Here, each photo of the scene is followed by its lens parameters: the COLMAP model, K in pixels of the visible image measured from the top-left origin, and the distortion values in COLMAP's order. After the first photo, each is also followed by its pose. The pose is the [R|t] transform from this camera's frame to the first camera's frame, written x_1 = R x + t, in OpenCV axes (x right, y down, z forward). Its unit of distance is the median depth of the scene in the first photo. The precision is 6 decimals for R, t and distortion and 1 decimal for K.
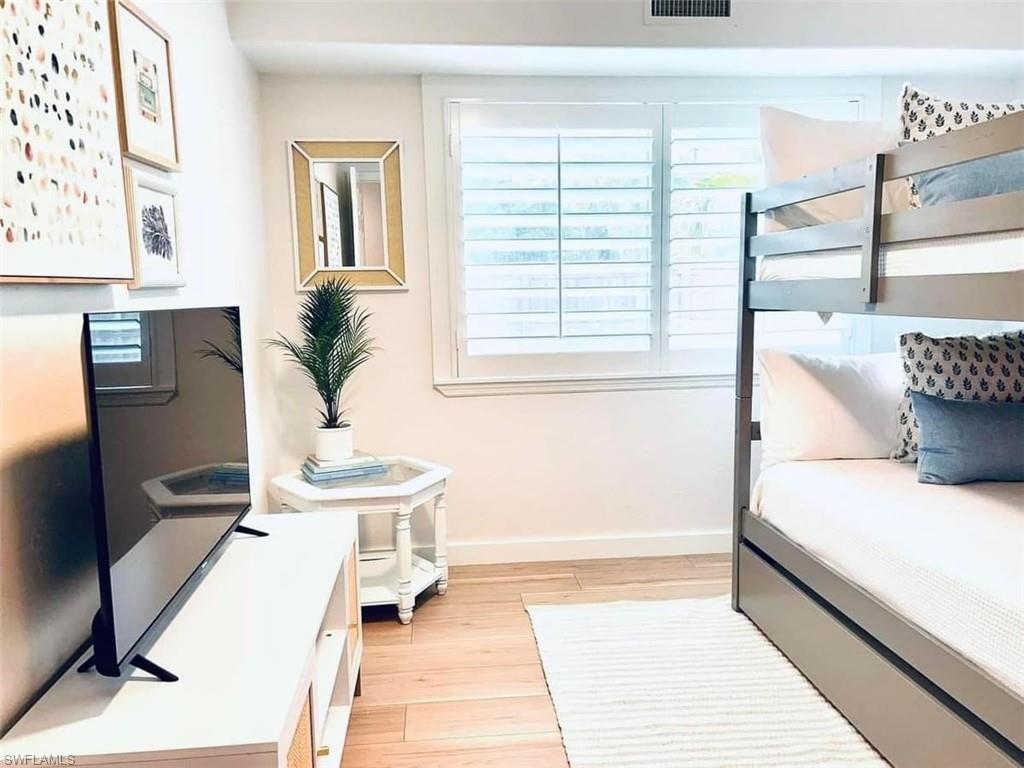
lens RADIAL K [[783.4, 0, 512.0], [0, 783.4, 384.0], [0, 0, 1]] dist [0.098516, -0.132030]
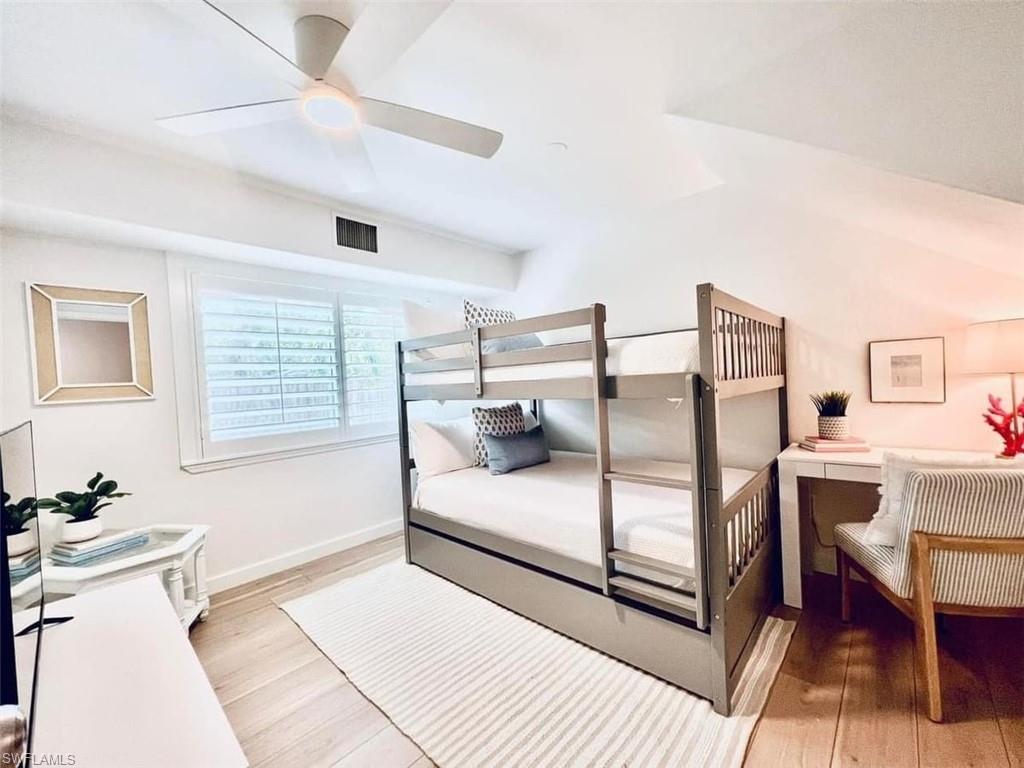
lens RADIAL K [[413.6, 0, 512.0], [0, 413.6, 384.0], [0, 0, 1]] dist [0.000863, -0.000098]
pose [[0.749139, -0.025471, 0.661923, -0.168356], [0.113153, 0.989494, -0.089986, -0.013748], [-0.652677, 0.142311, 0.744151, 0.072995]]
